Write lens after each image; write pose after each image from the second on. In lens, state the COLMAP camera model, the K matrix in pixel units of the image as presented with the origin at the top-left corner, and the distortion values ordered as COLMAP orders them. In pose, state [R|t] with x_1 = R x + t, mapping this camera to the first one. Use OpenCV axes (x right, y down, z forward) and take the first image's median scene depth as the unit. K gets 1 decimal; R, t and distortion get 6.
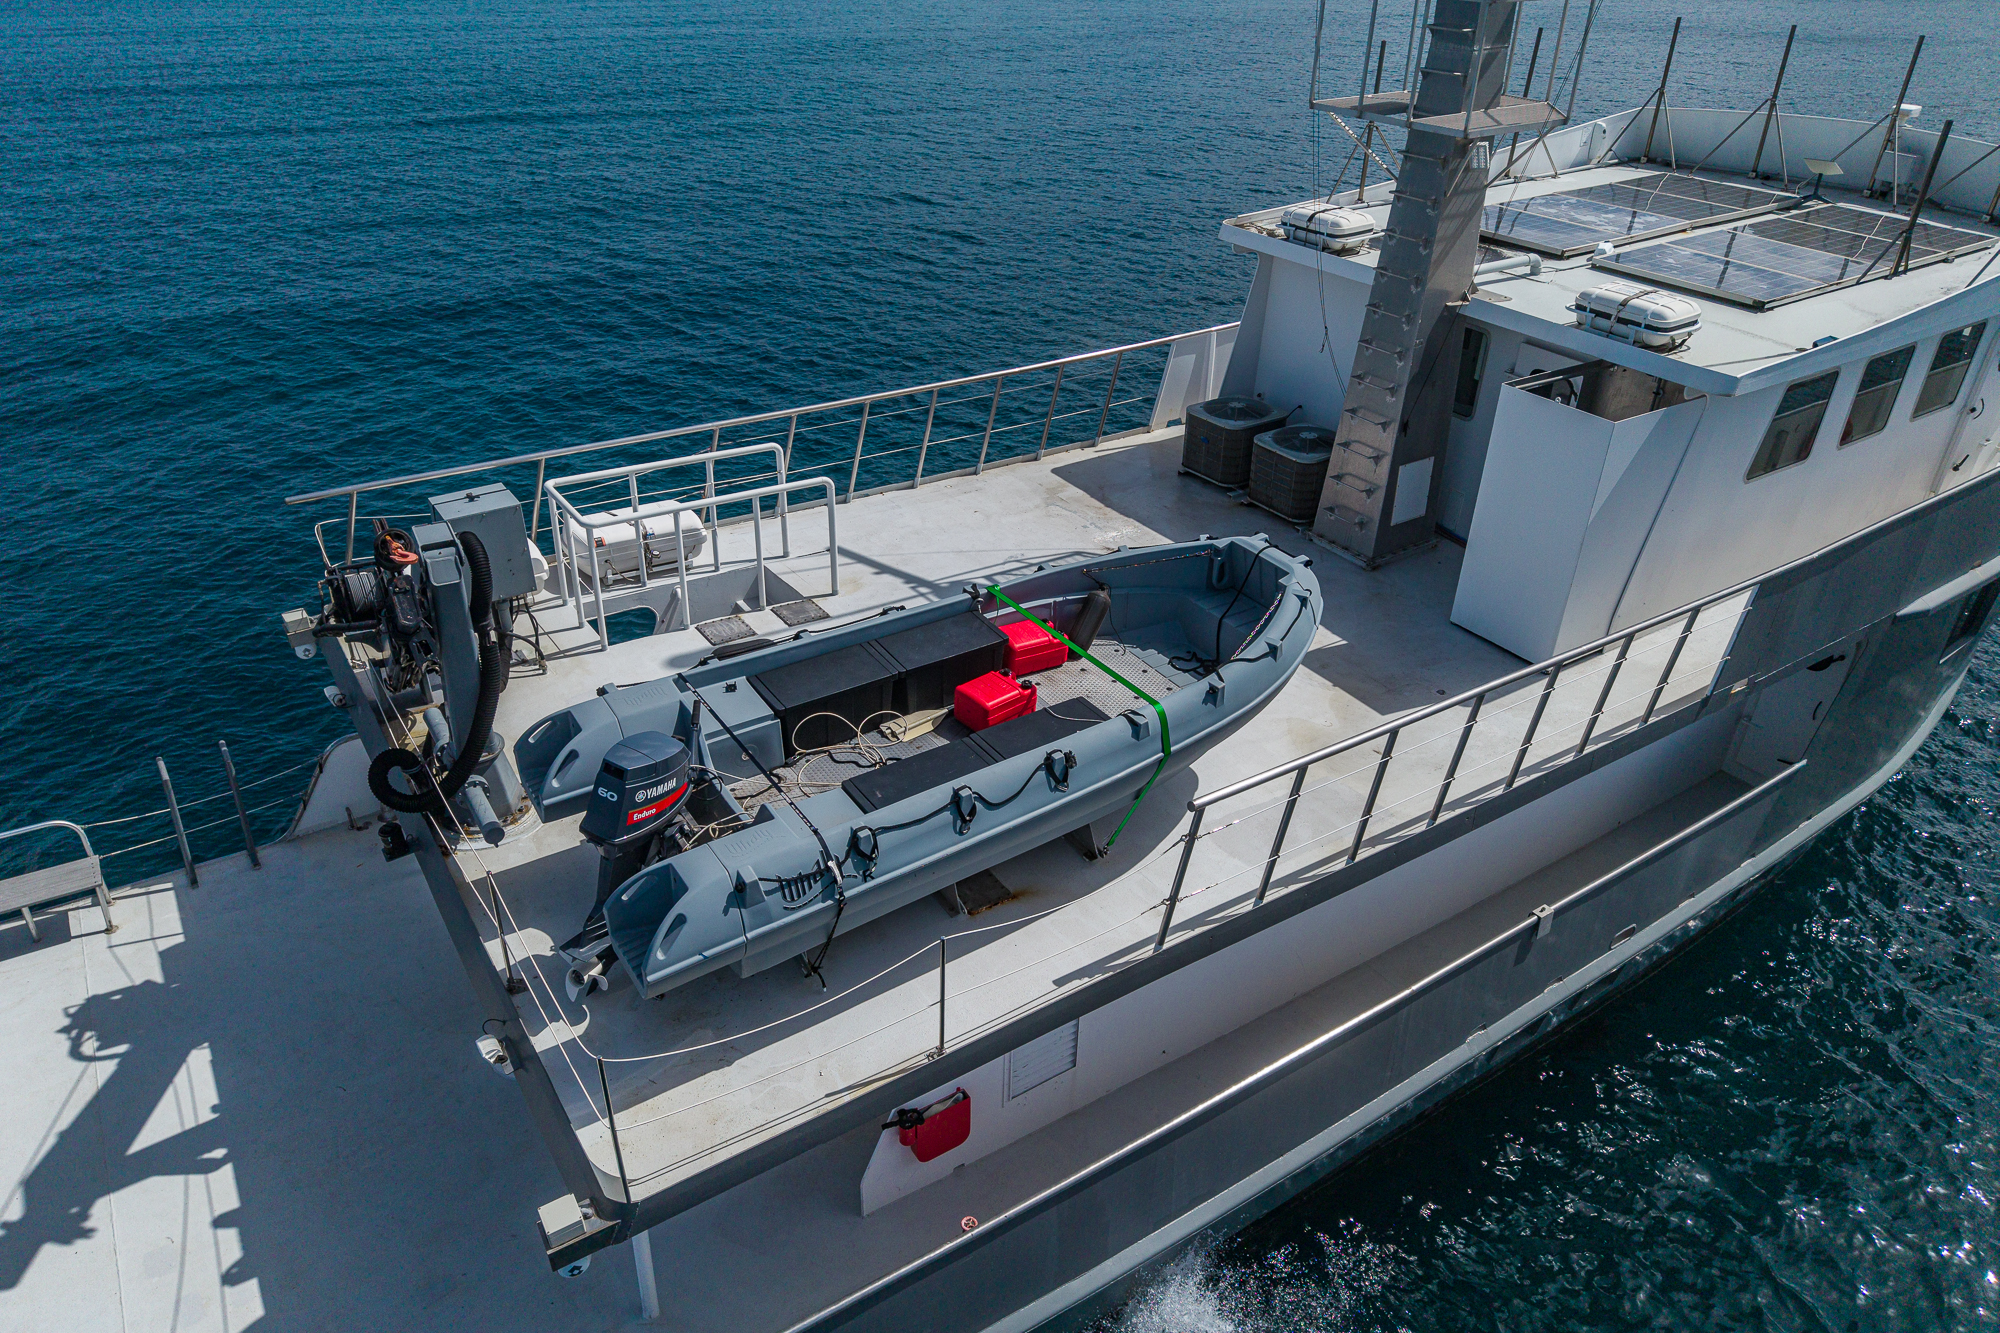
lens RADIAL K [[1375.9, 0, 988.0], [0, 1375.9, 627.3], [0, 0, 1]] dist [-0.001807, -0.003594]
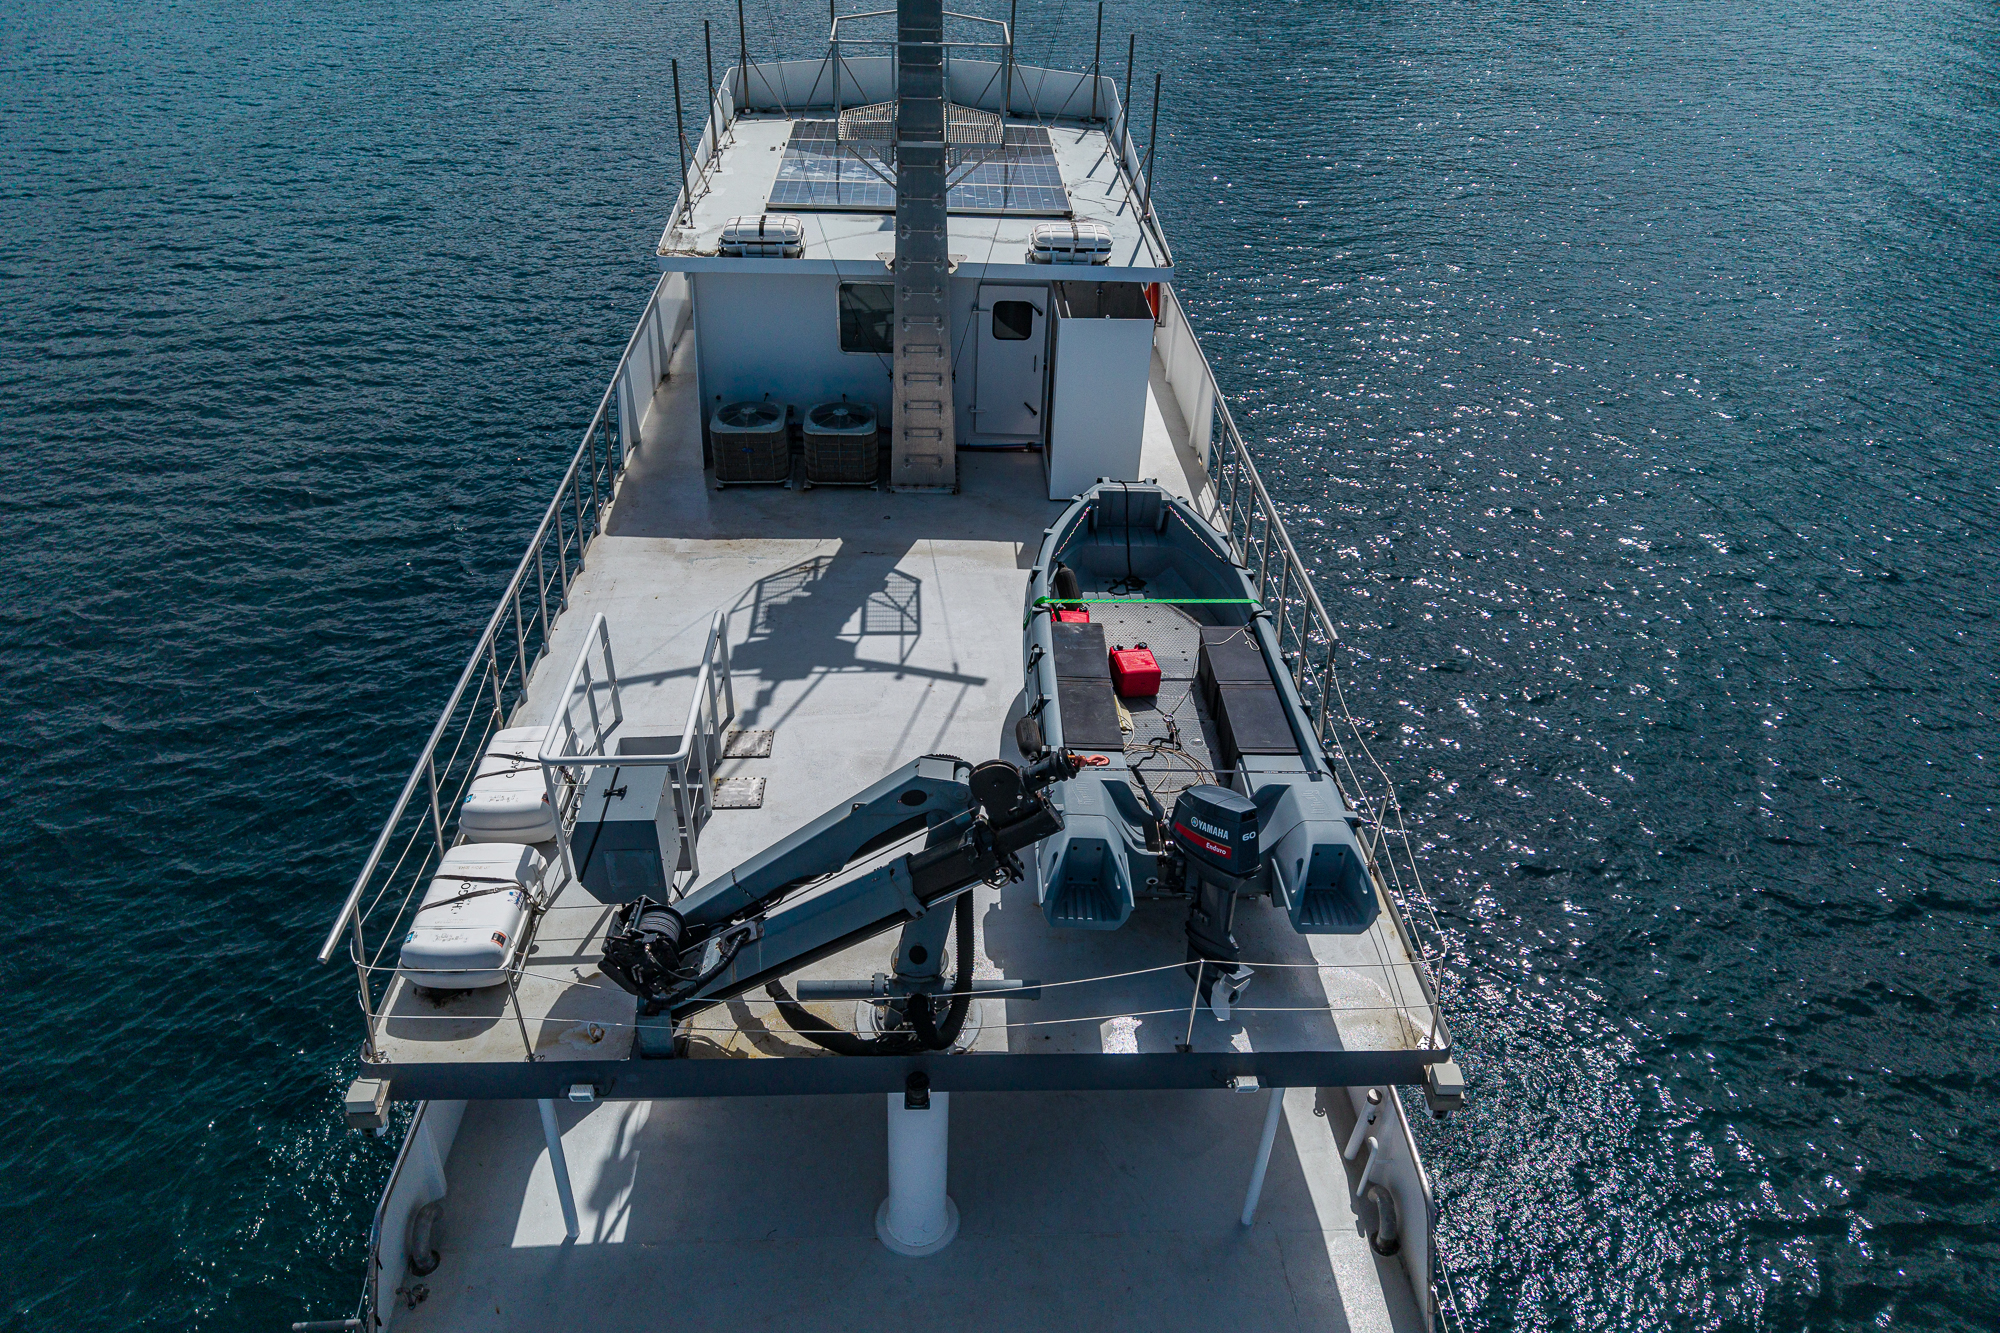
lens RADIAL K [[1331.6, 0, 1000.0], [0, 1331.6, 666.5], [0, 0, 1]] dist [0.019118, -0.000212]
pose [[0.508145, -0.482297, 0.713567, -0.714140], [0.393397, 0.867001, 0.305857, -0.285286], [-0.766177, 0.125295, 0.630296, 0.240421]]
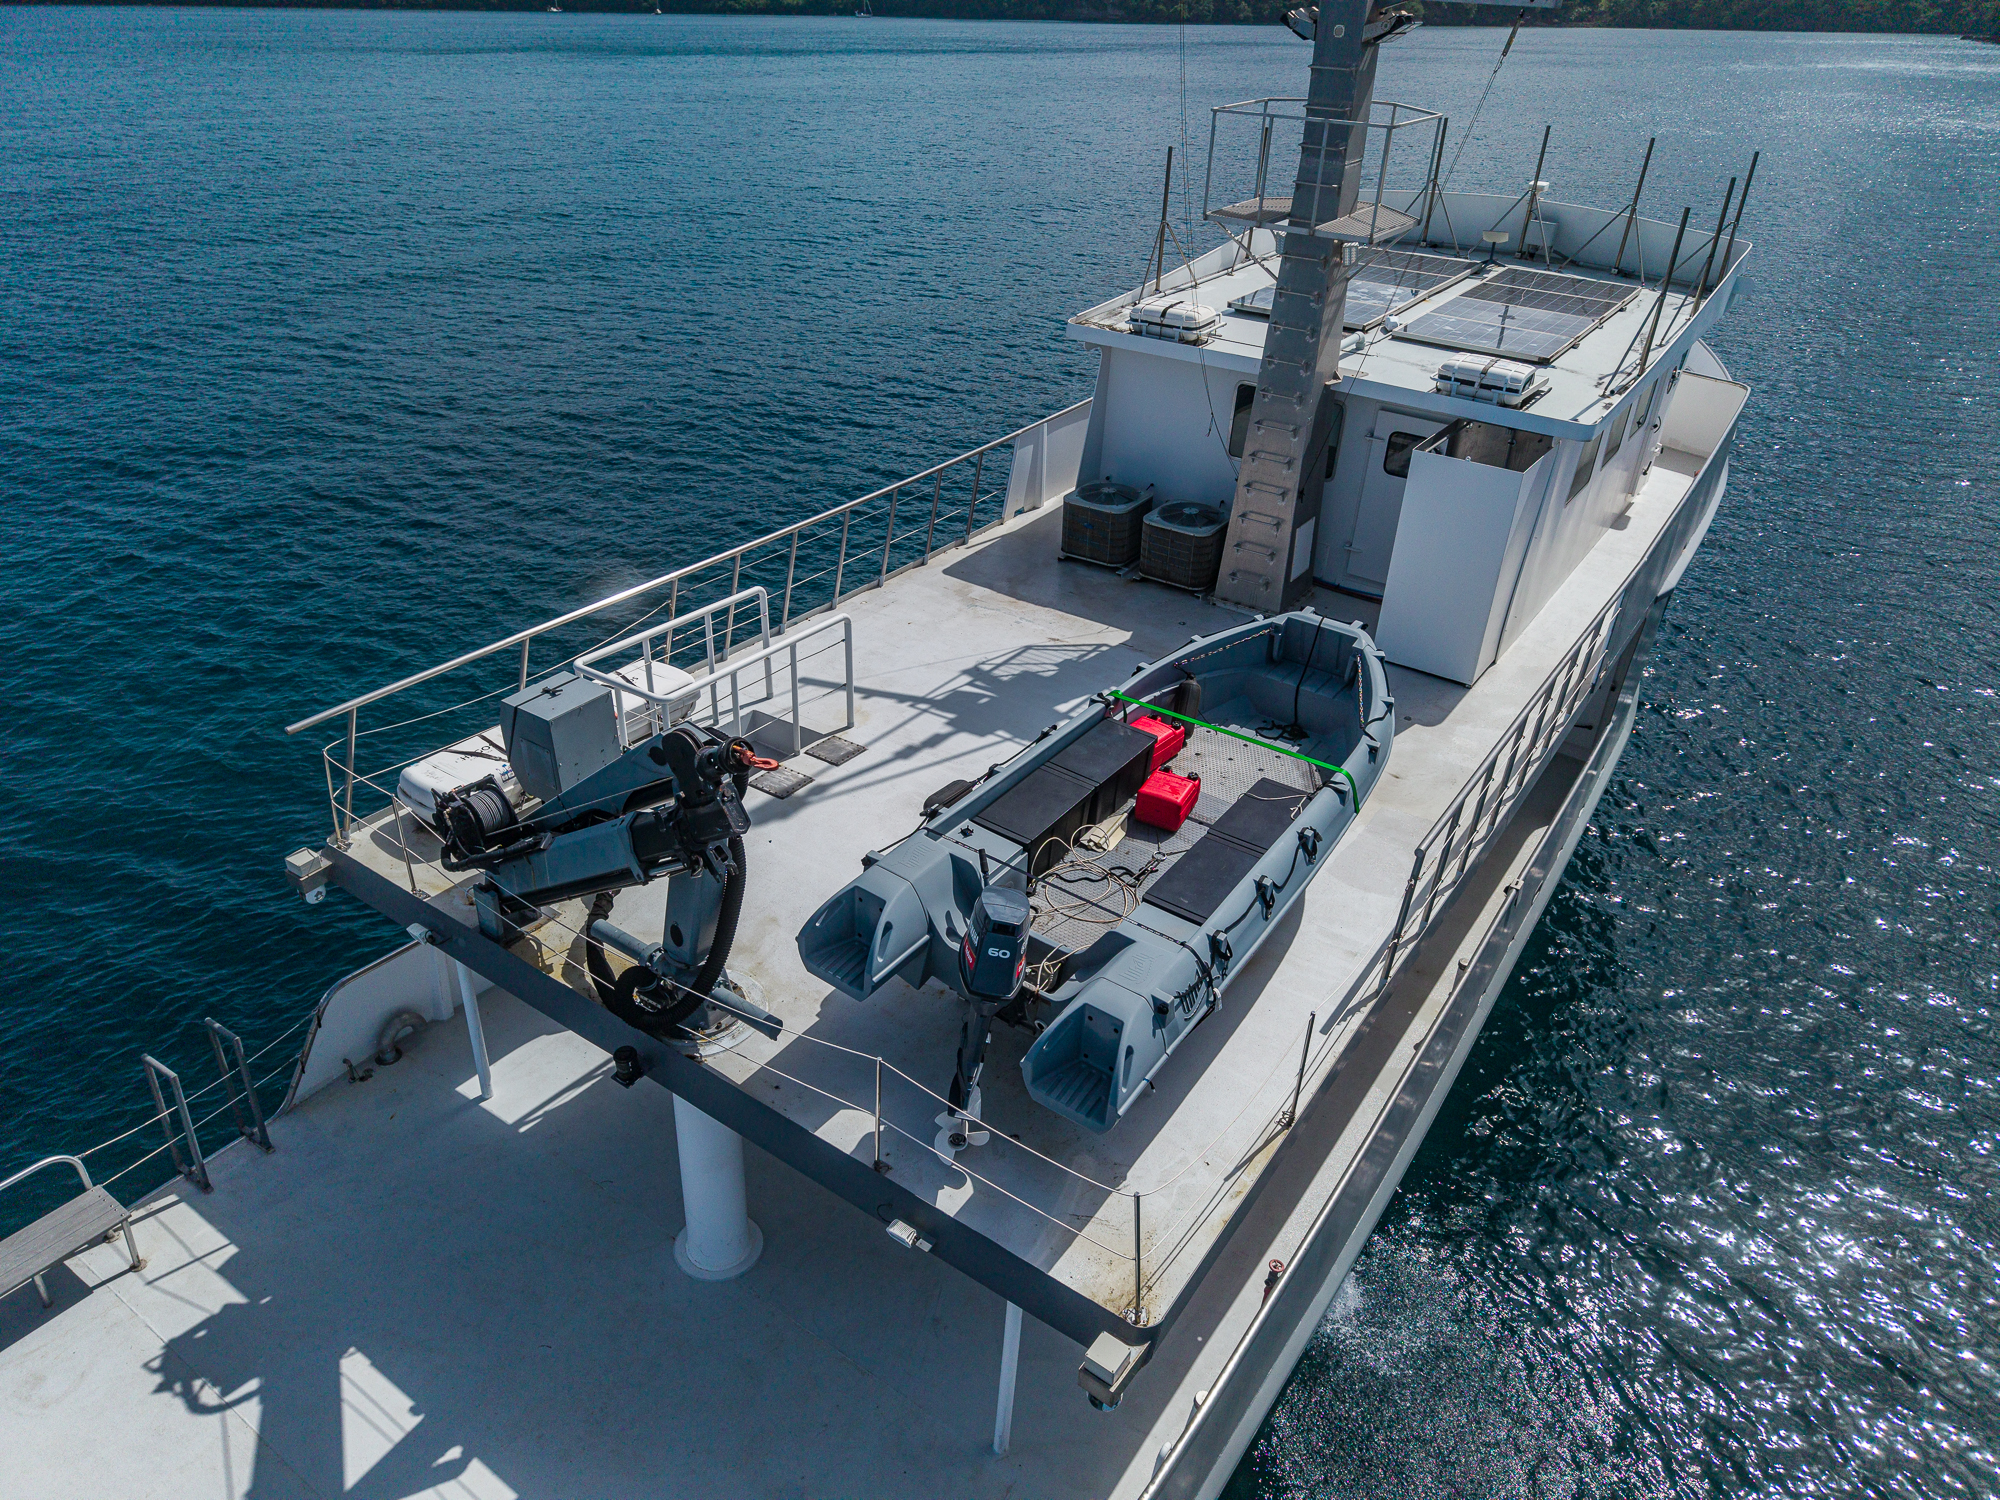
lens RADIAL K [[1367.2, 0, 991.9], [0, 1367.2, 719.9], [0, 0, 1]] dist [-0.000204, -0.001681]
pose [[0.928296, -0.172054, 0.329643, -0.355860], [0.166005, 0.985021, 0.046641, -0.060067], [-0.332730, 0.011425, 0.942953, 0.024167]]
